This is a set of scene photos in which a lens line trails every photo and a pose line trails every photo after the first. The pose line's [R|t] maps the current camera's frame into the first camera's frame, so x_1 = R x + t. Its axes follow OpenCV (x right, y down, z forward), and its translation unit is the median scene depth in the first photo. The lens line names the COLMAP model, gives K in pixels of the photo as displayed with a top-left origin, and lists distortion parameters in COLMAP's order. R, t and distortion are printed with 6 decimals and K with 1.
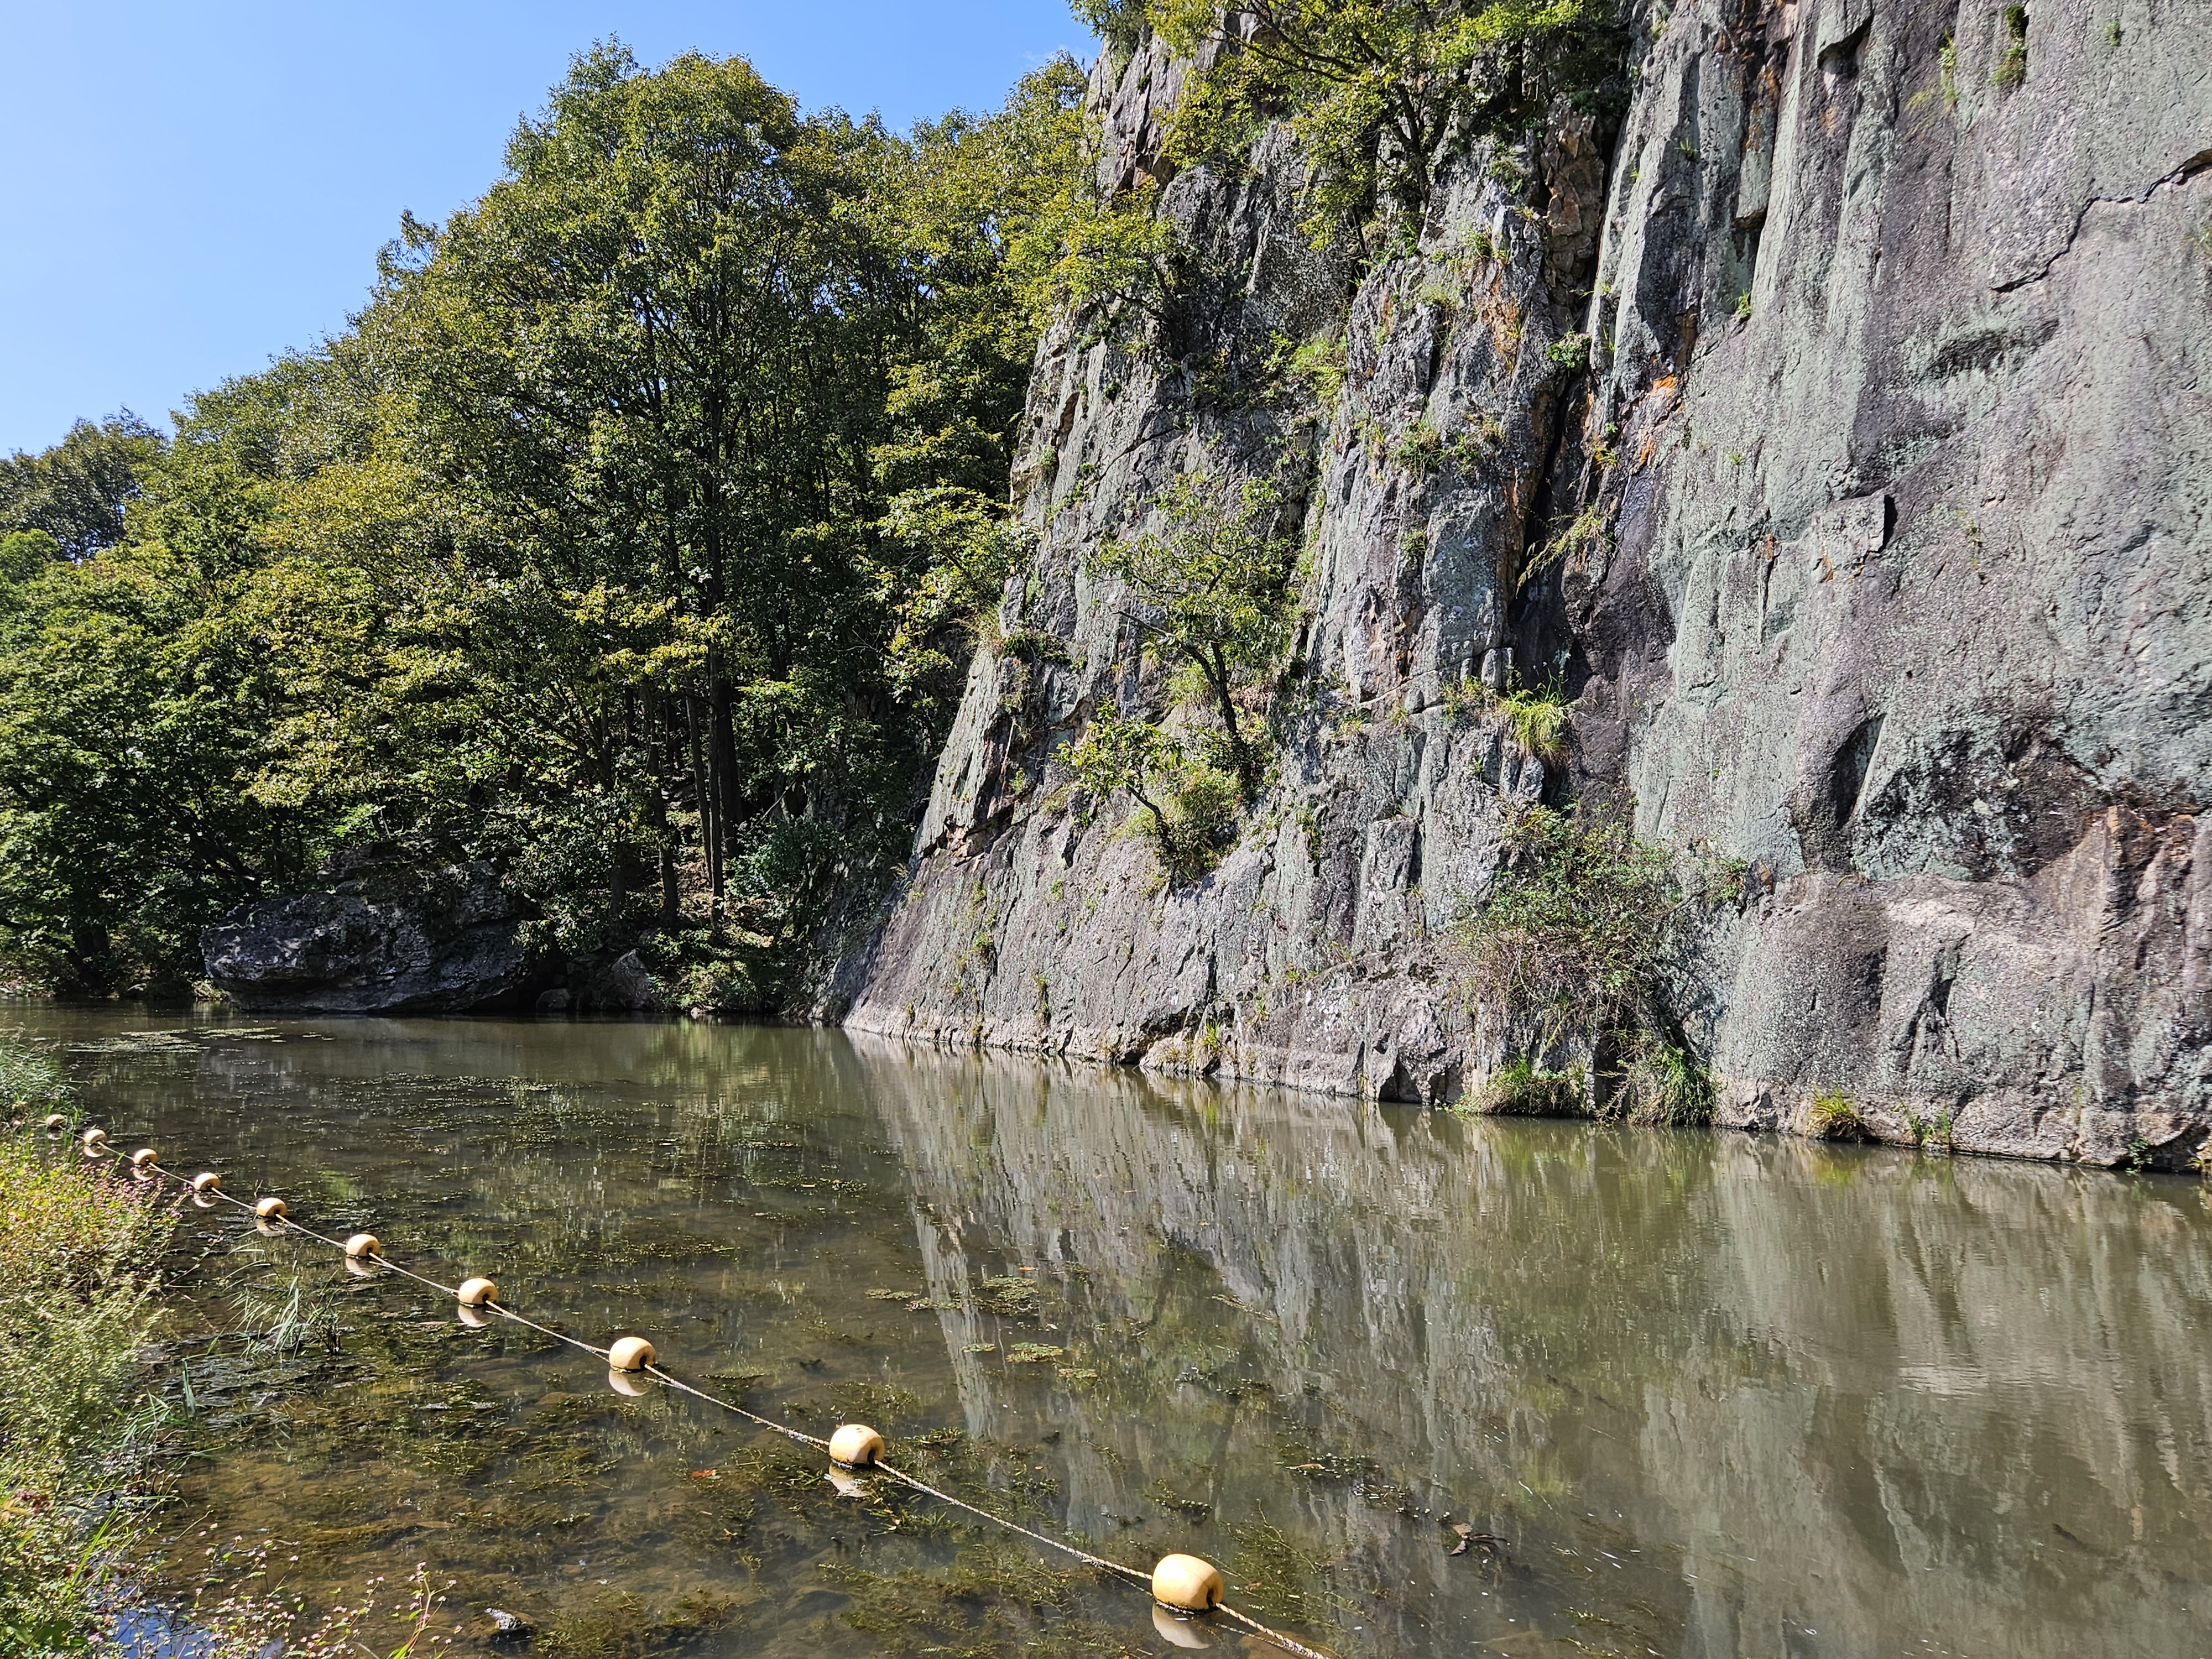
lens RADIAL K [[1758.5, 0, 1106.0], [0, 1758.5, 829.5], [0, 0, 1]] dist [0.006195, 0.001242]
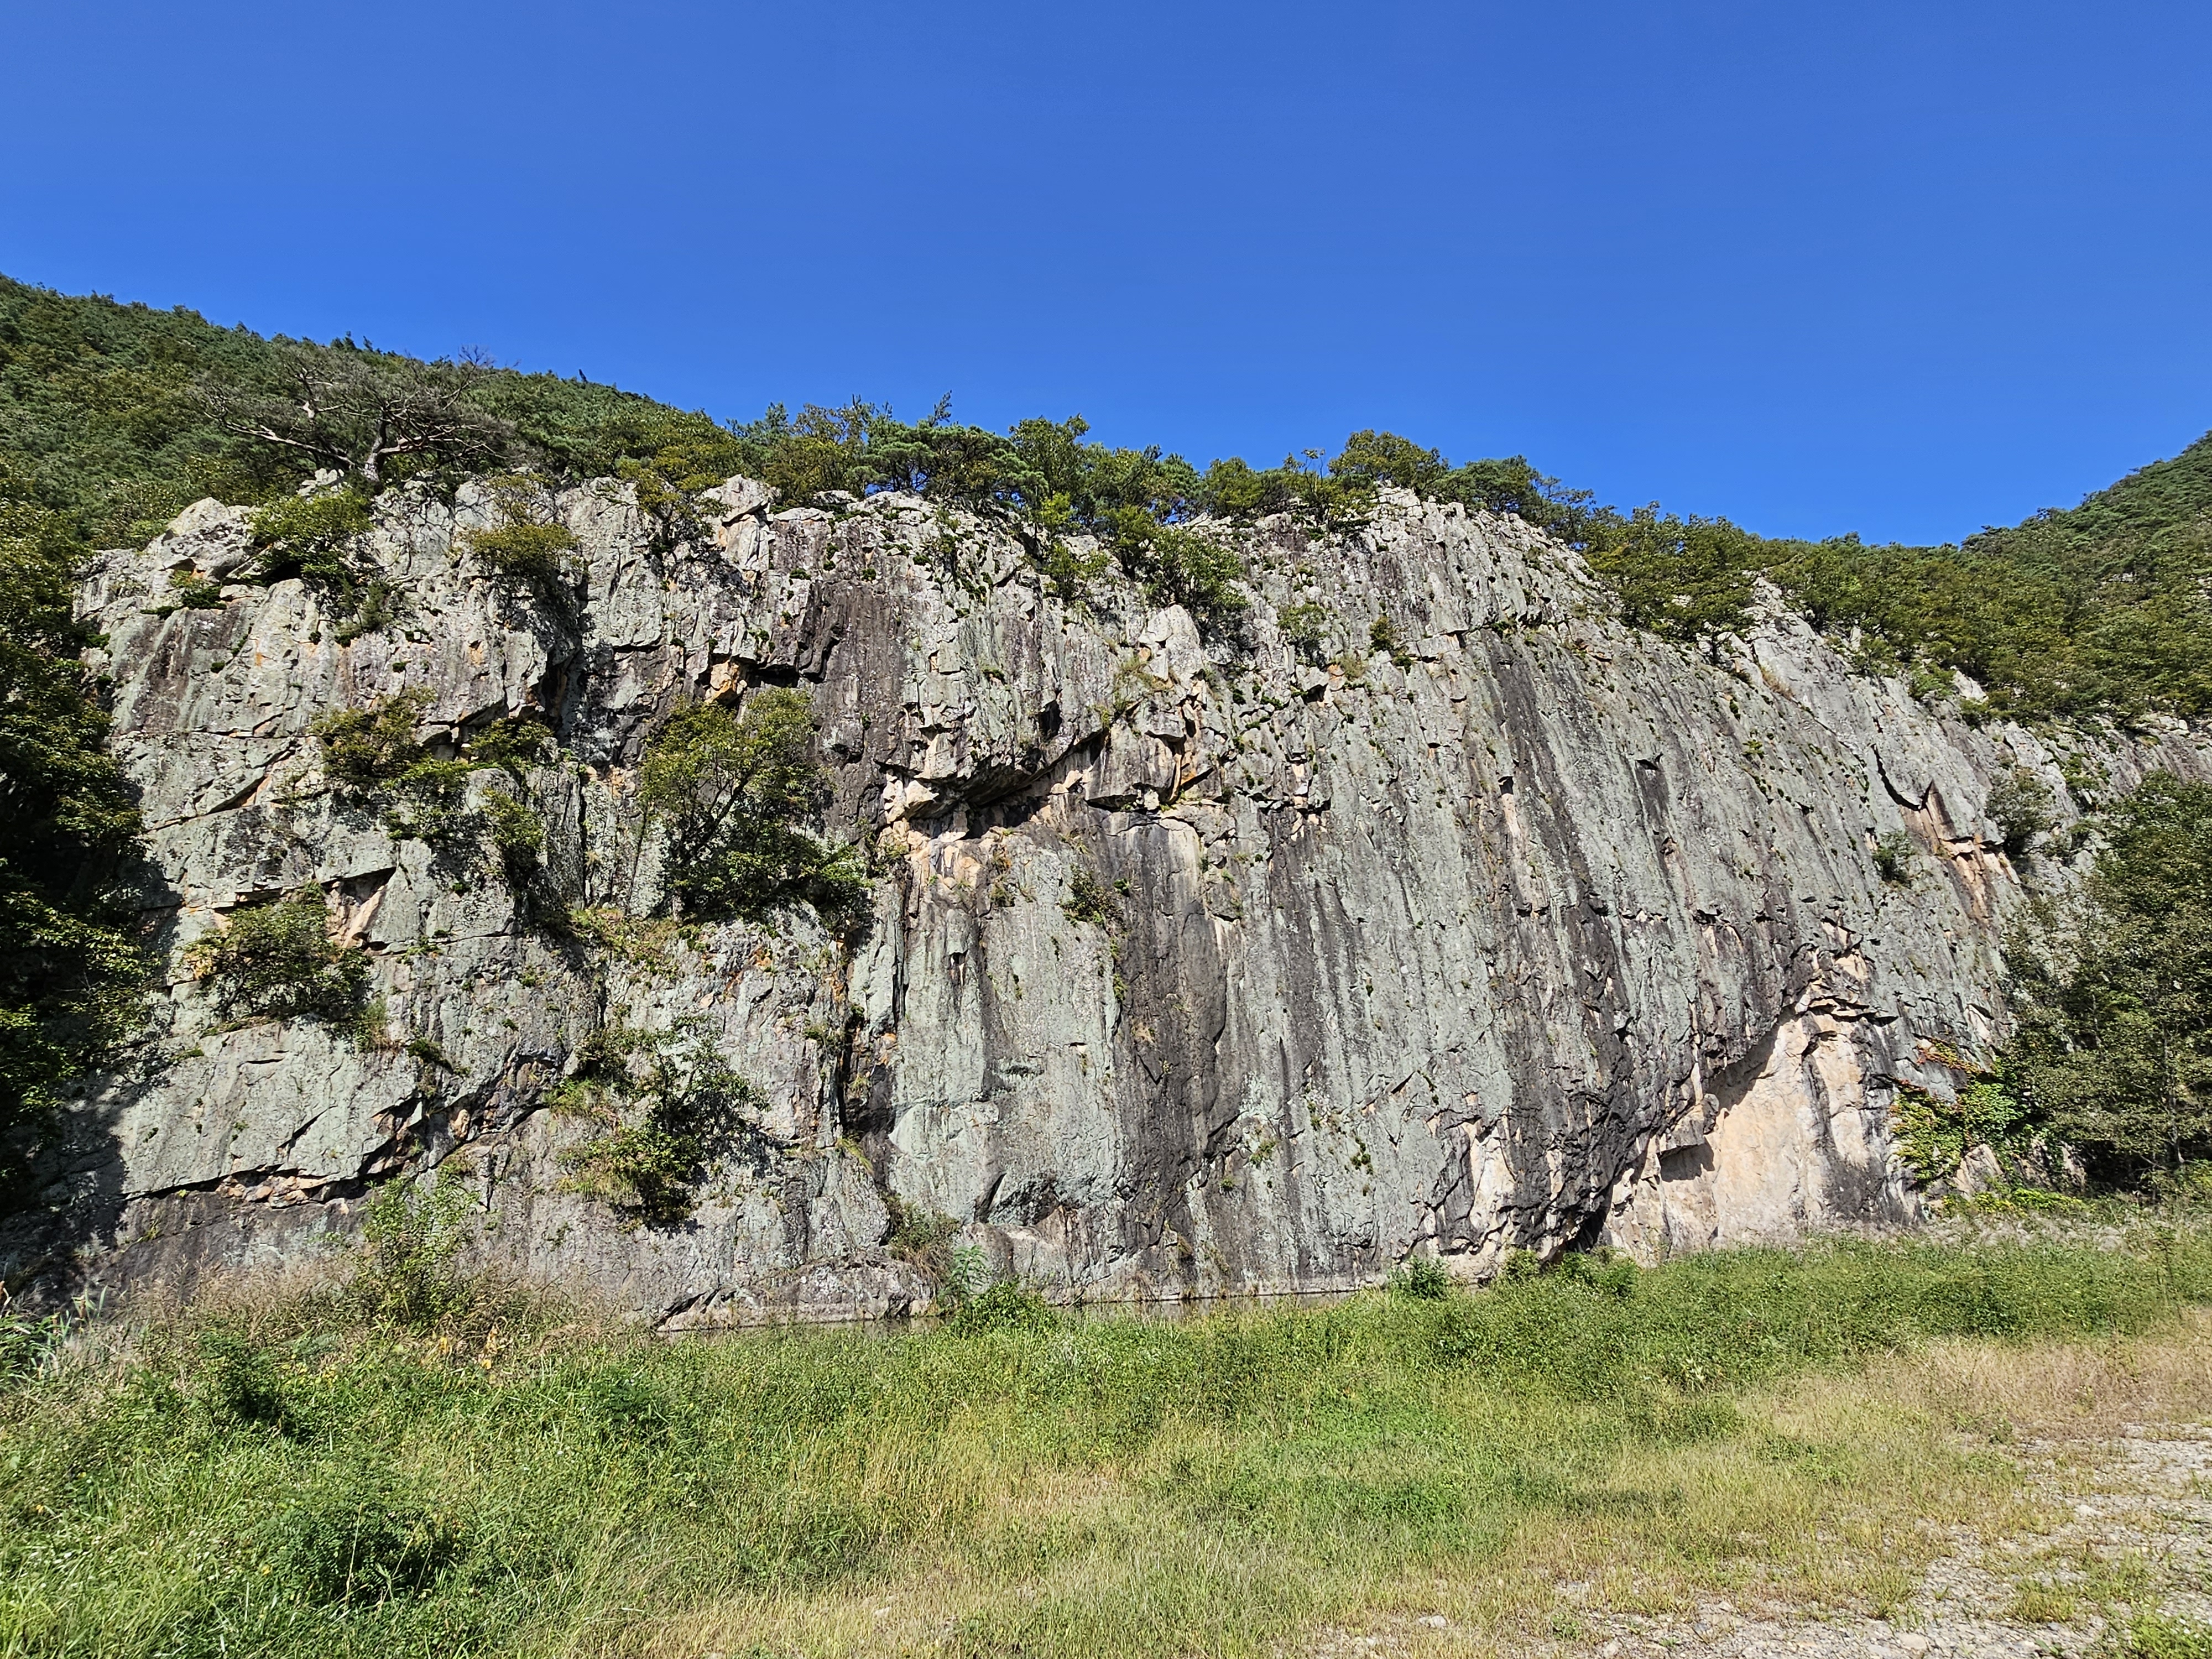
lens RADIAL K [[1215.0, 0, 1106.0], [0, 1215.0, 829.5], [0, 0, 1]] dist [0.000812, -0.002250]
pose [[-0.026468, 0.311066, 0.950020, -1.606848], [-0.034809, 0.949490, -0.311862, 0.022553], [-0.999043, -0.041324, -0.014303, 0.702018]]
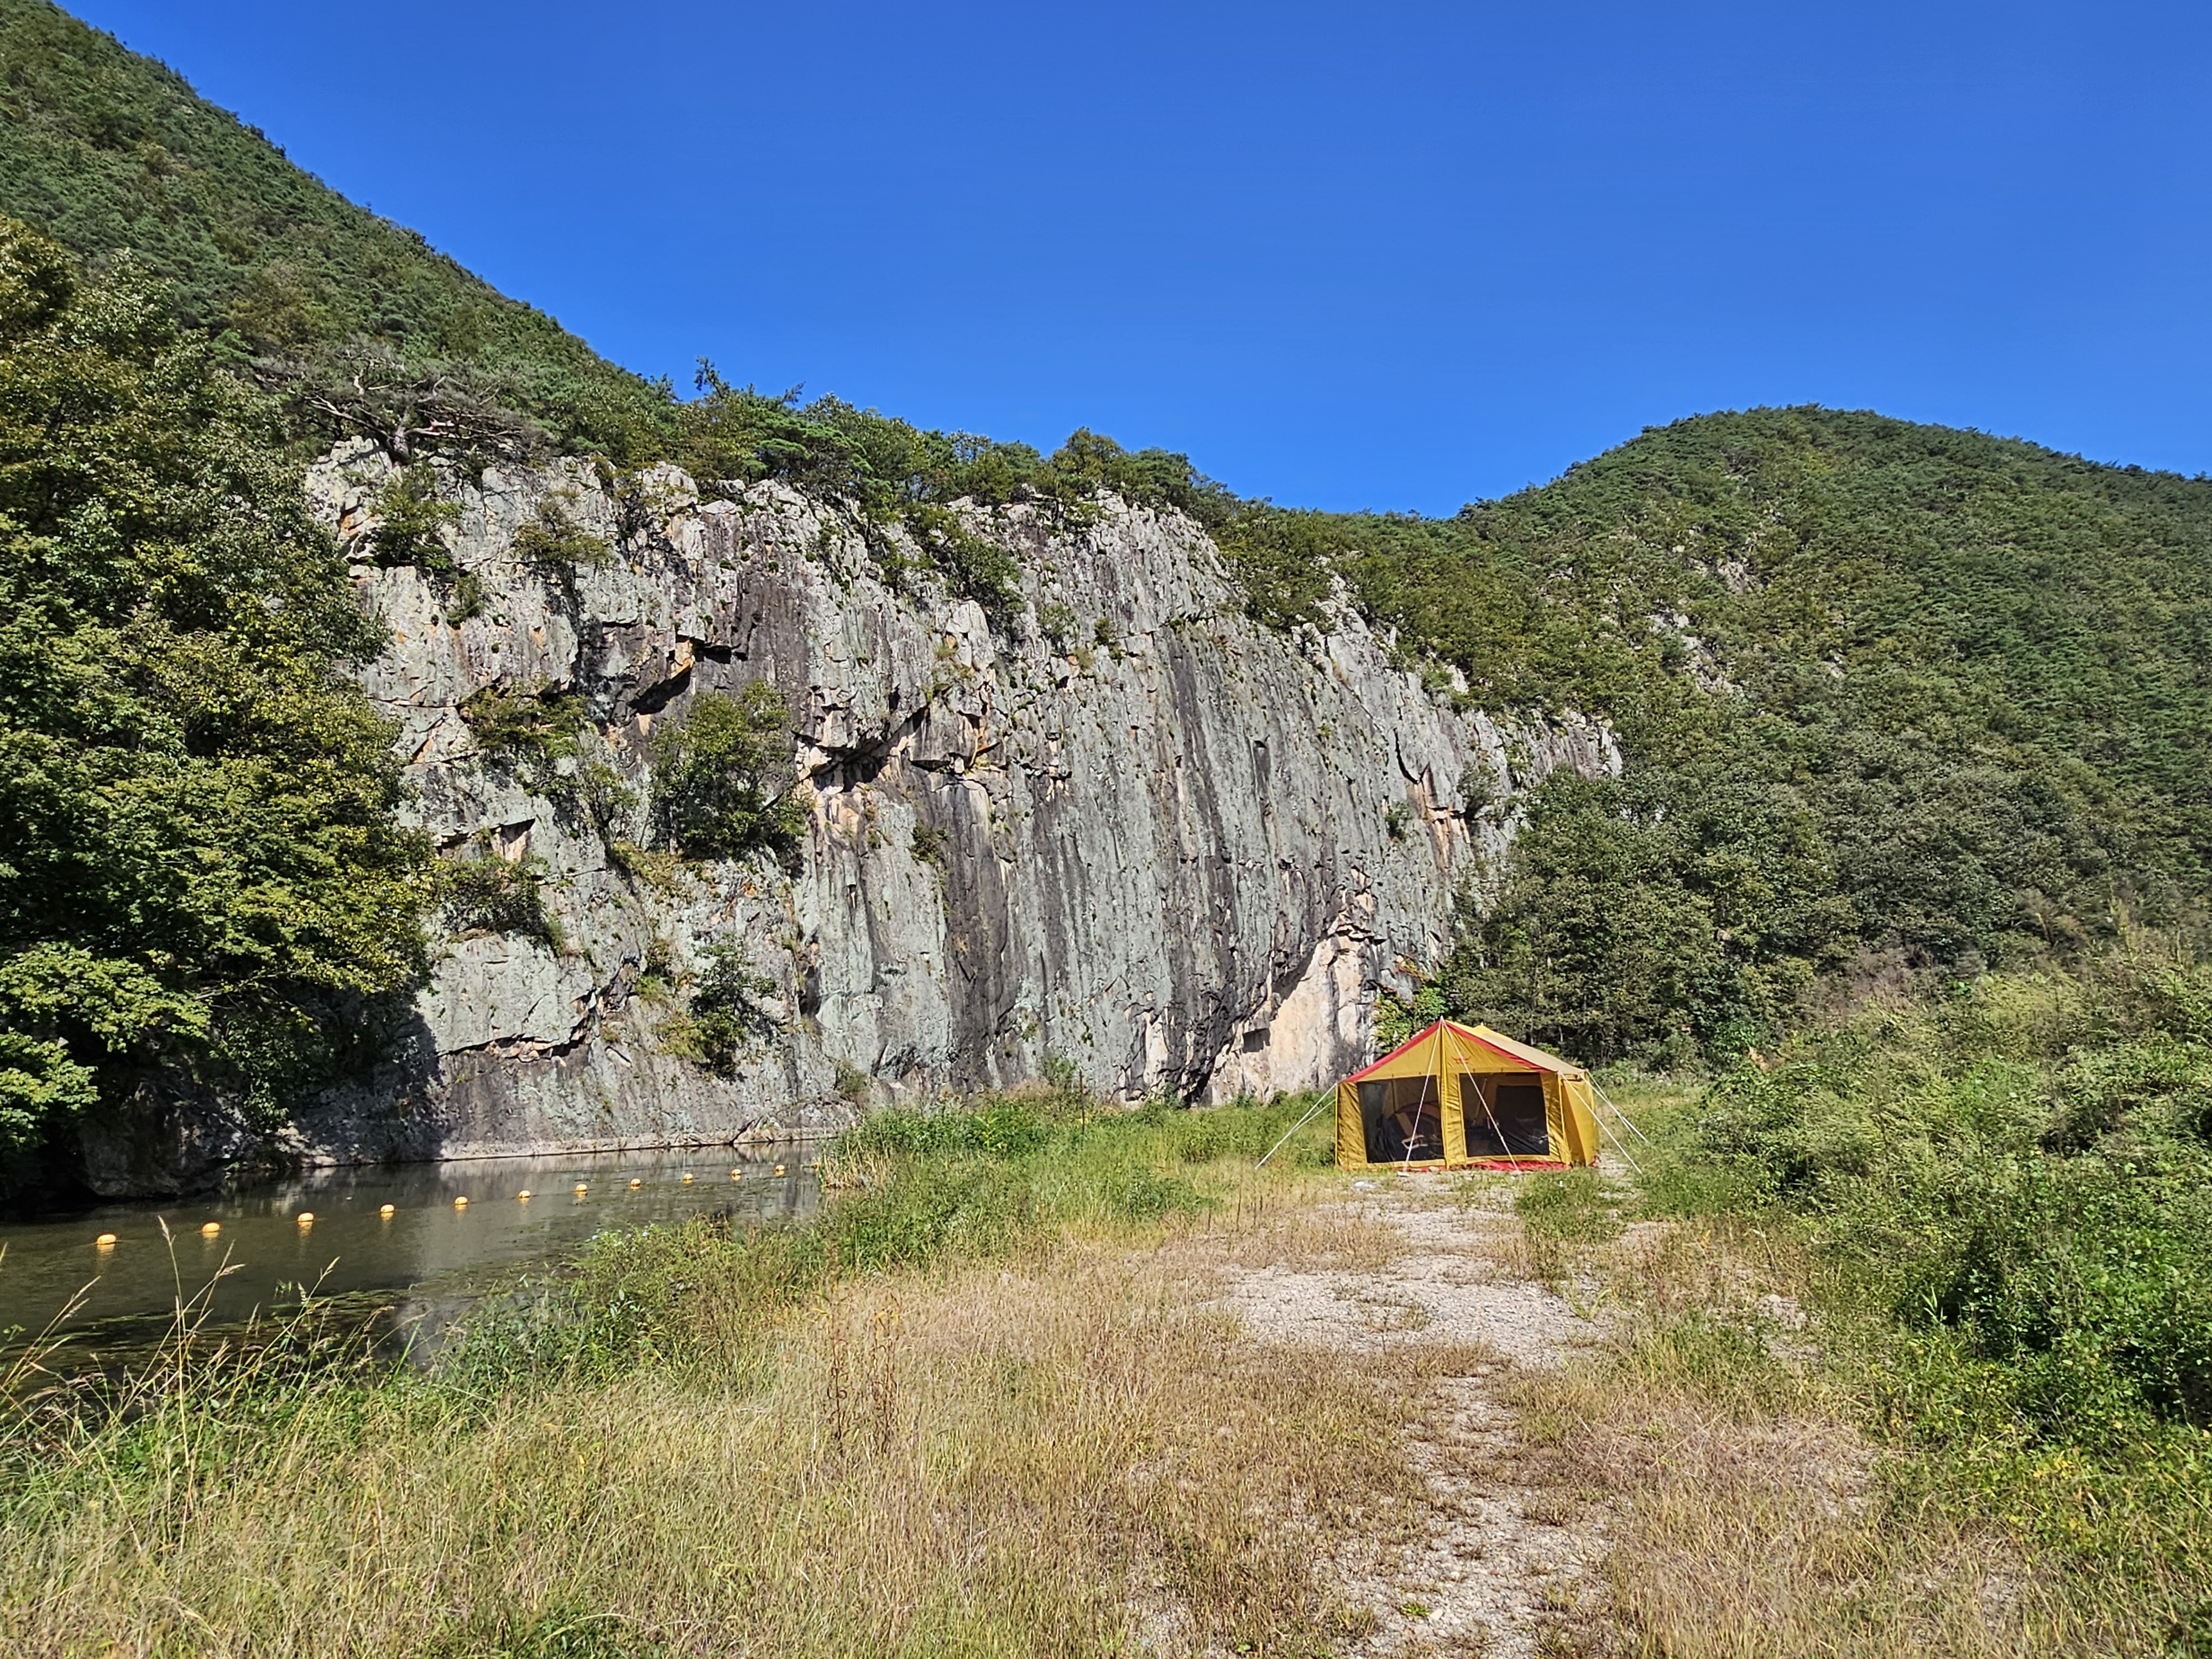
lens RADIAL K [[1452.2, 0, 1071.3], [0, 1452.2, 819.6], [0, 0, 1]] dist [-0.002427, 0.002027]
pose [[-0.426432, 0.161930, 0.889907, -2.766214], [-0.037870, 0.979786, -0.196432, 0.077722], [-0.903726, -0.117466, -0.411680, 1.827384]]
